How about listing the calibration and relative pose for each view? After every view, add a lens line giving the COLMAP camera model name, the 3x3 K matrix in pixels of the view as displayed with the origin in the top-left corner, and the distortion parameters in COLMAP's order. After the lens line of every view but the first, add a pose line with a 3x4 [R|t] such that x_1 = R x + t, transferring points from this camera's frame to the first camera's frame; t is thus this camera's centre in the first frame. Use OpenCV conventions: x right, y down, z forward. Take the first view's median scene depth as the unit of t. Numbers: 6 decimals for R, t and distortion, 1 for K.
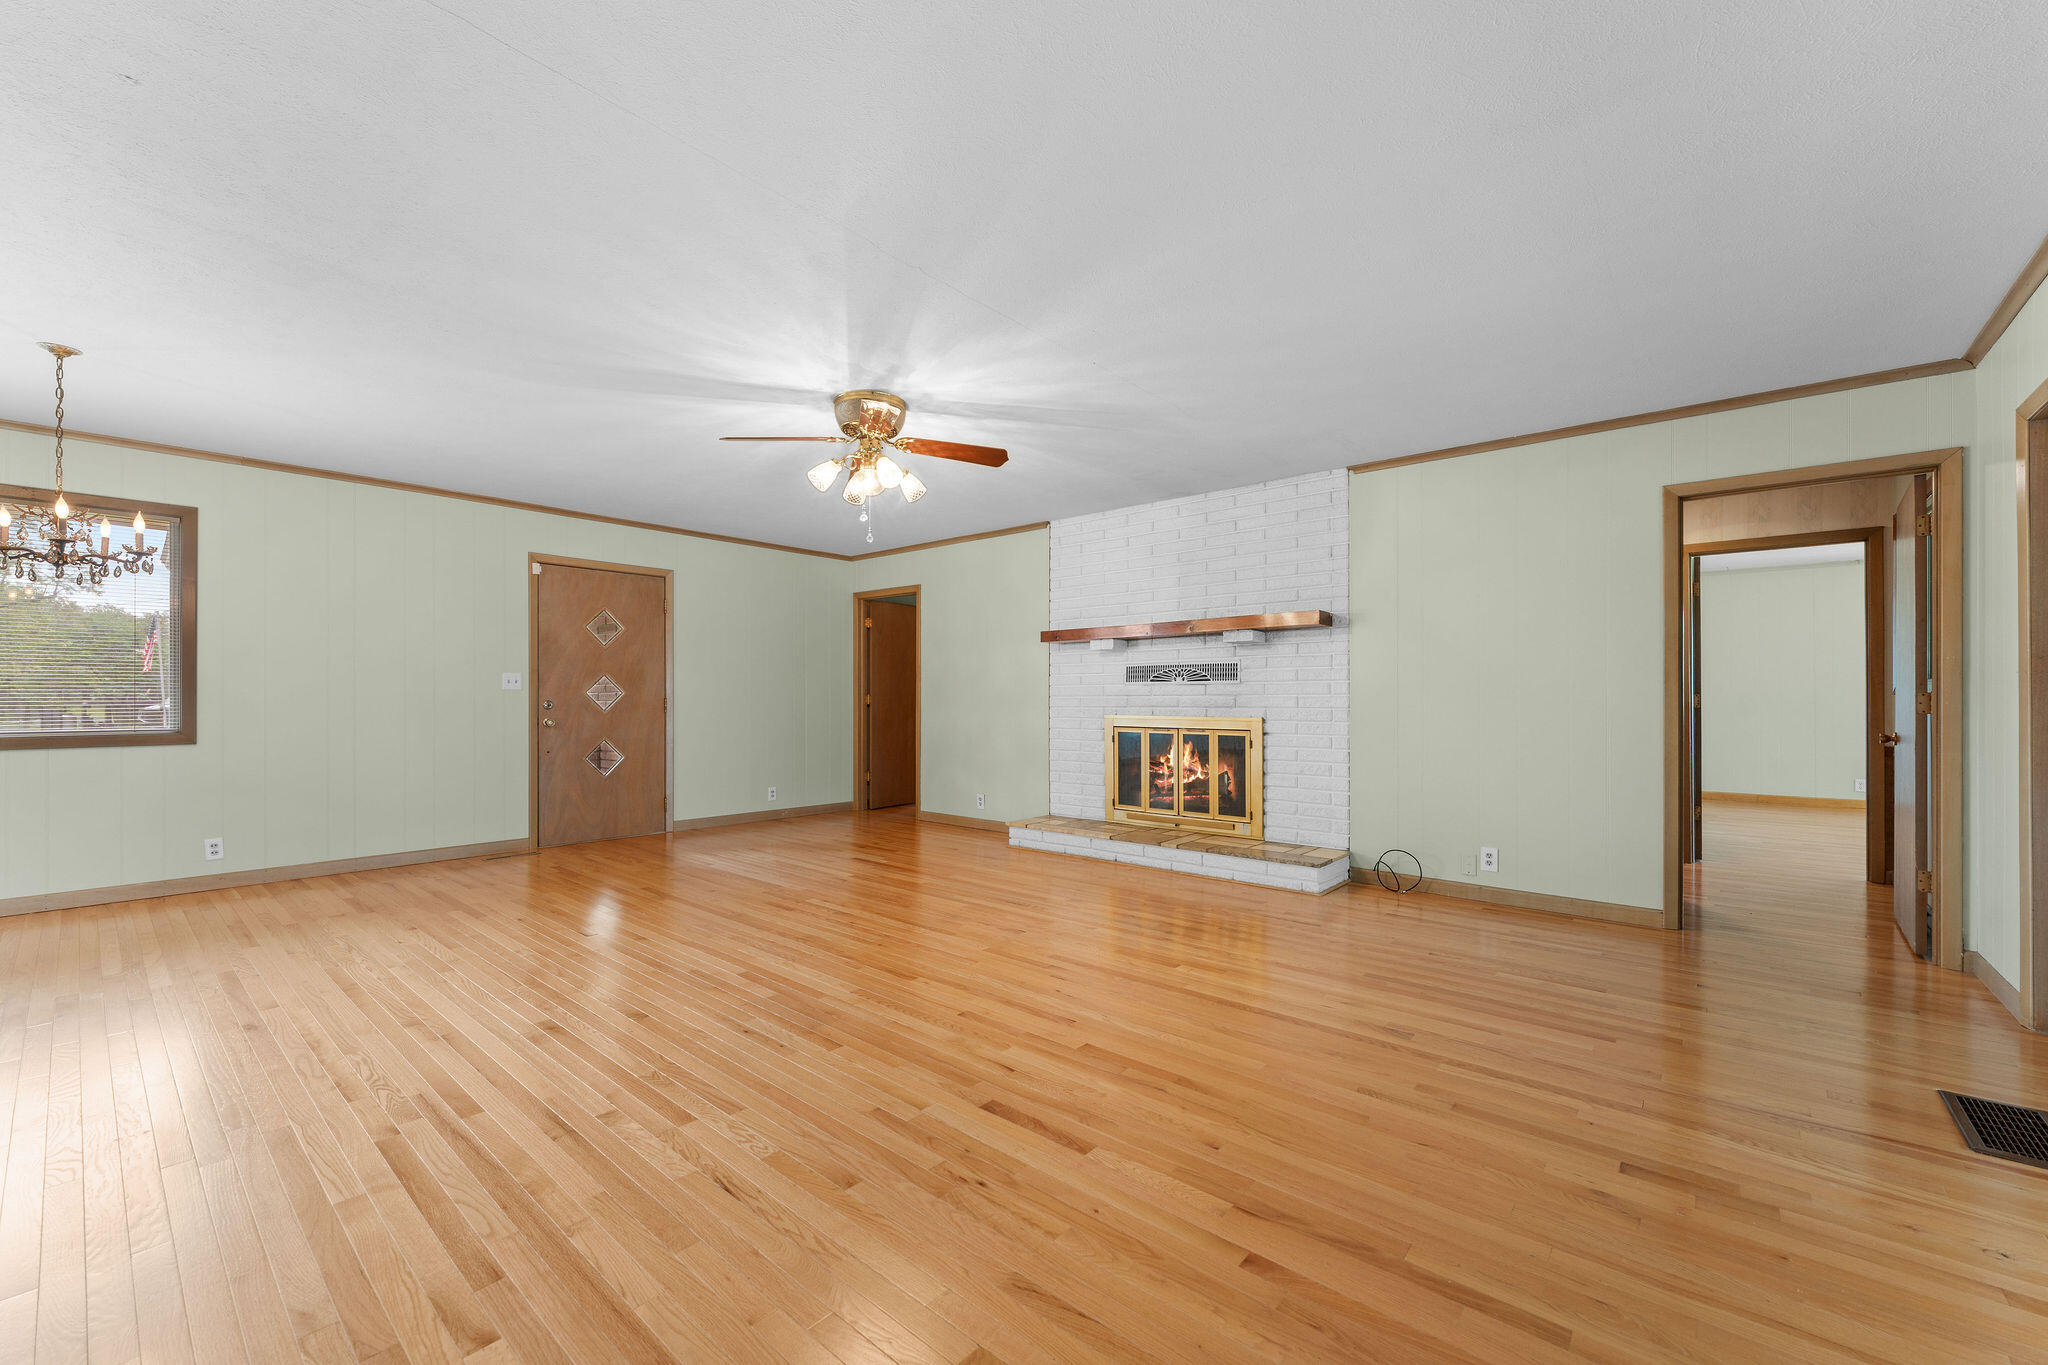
lens RADIAL K [[816.9, 0, 1015.6], [0, 816.9, 695.8], [0, 0, 1]] dist [0.000554, -0.000904]
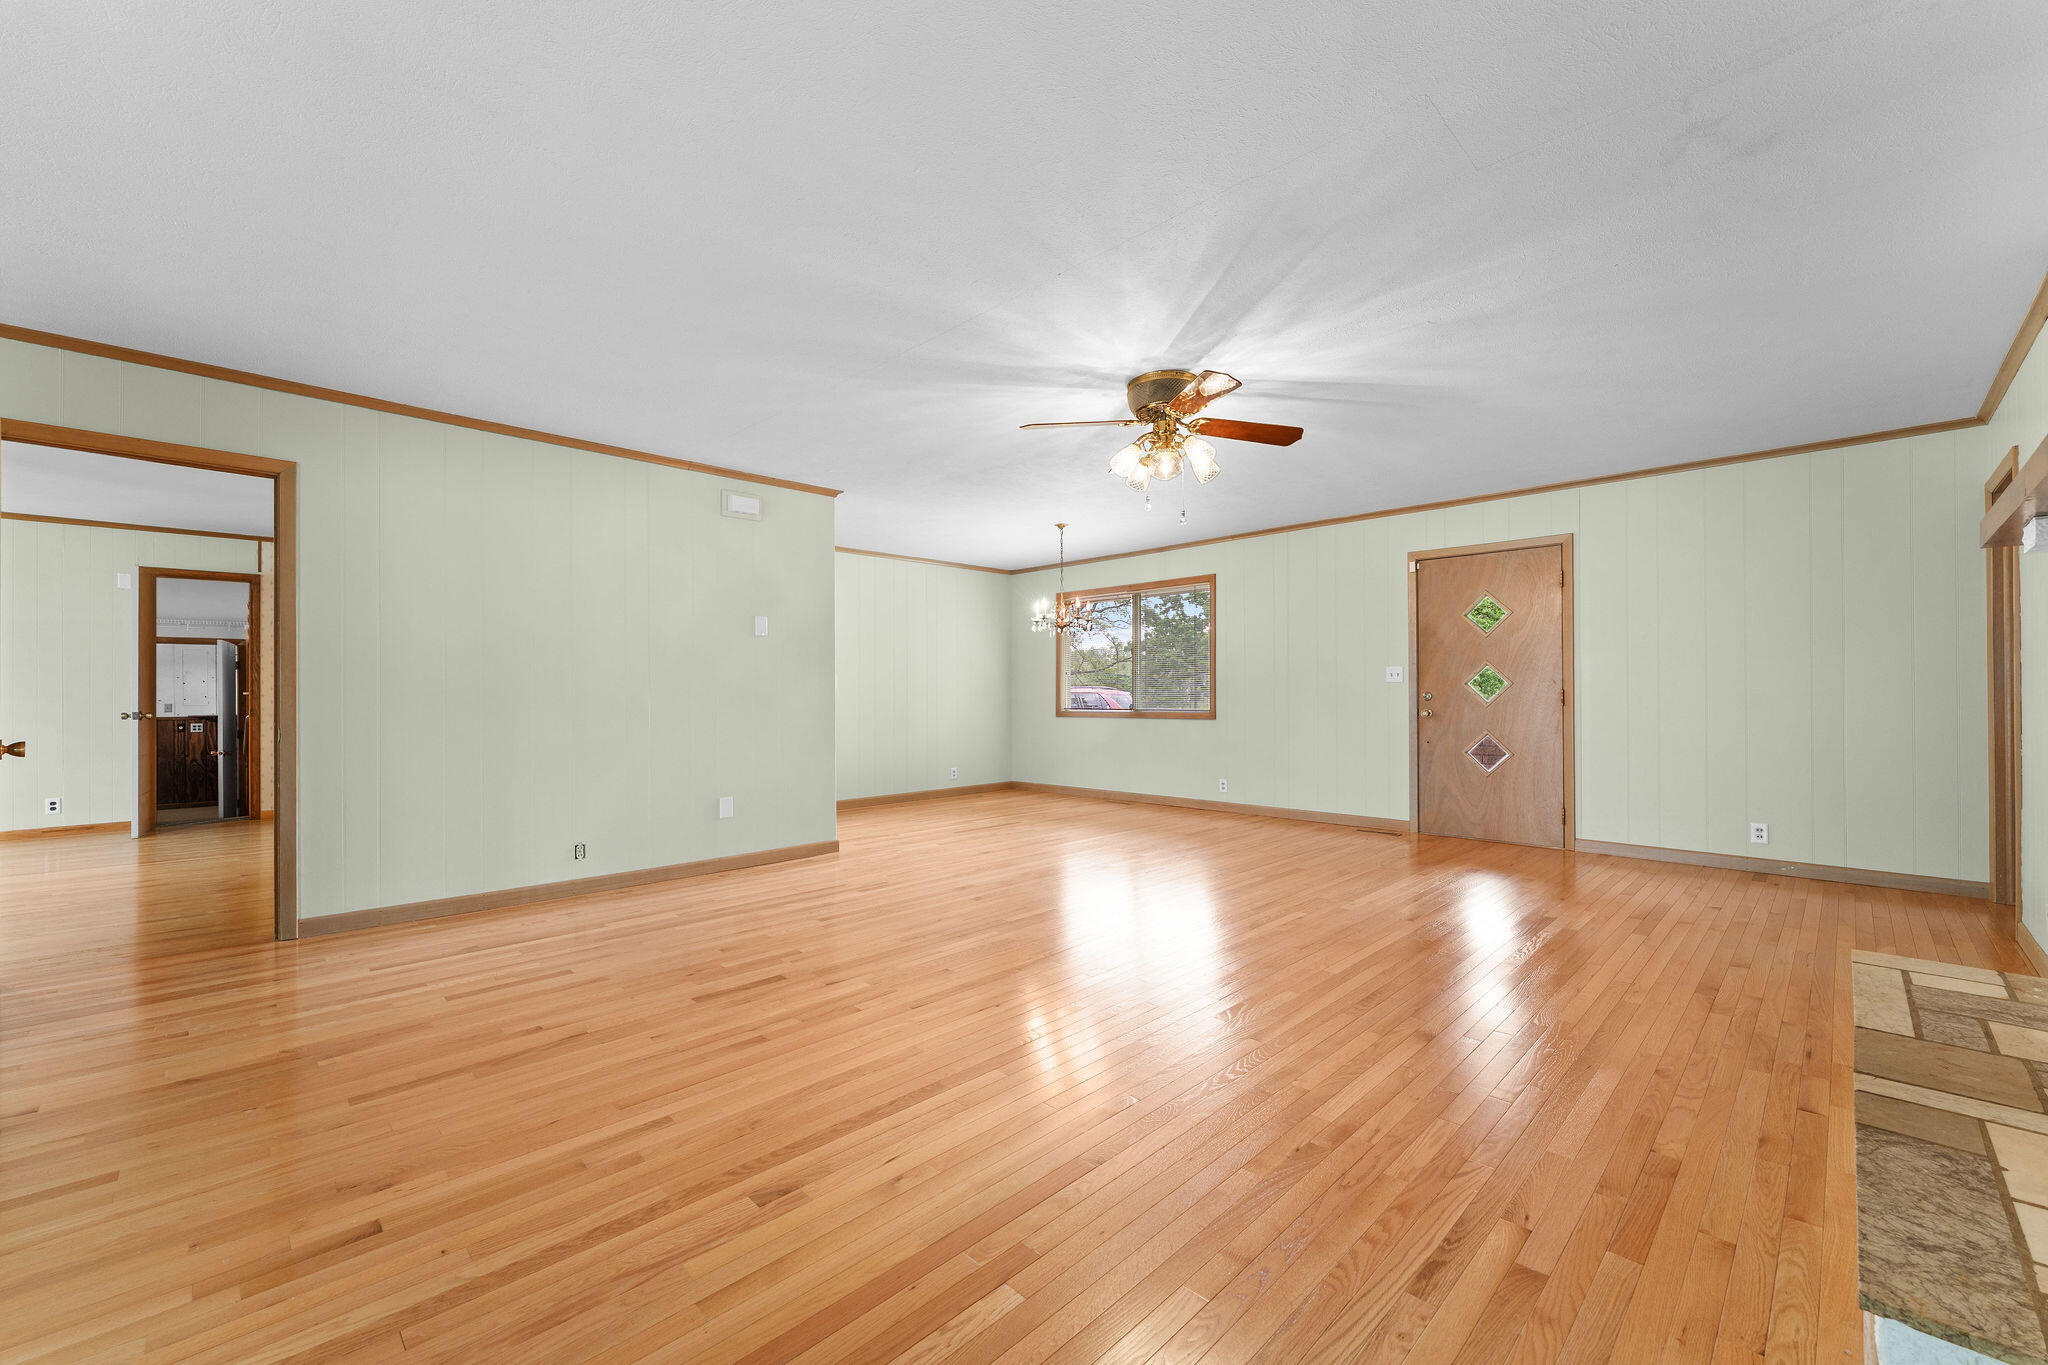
lens RADIAL K [[816.9, 0, 1012.6], [0, 816.9, 690.7], [0, 0, 1]] dist [0.000554, -0.000904]
pose [[-0.080575, -0.004256, -0.996739, 0.564712], [0.010009, 0.999937, -0.005079, 0.005130], [0.996698, -0.010386, -0.080528, 0.633780]]
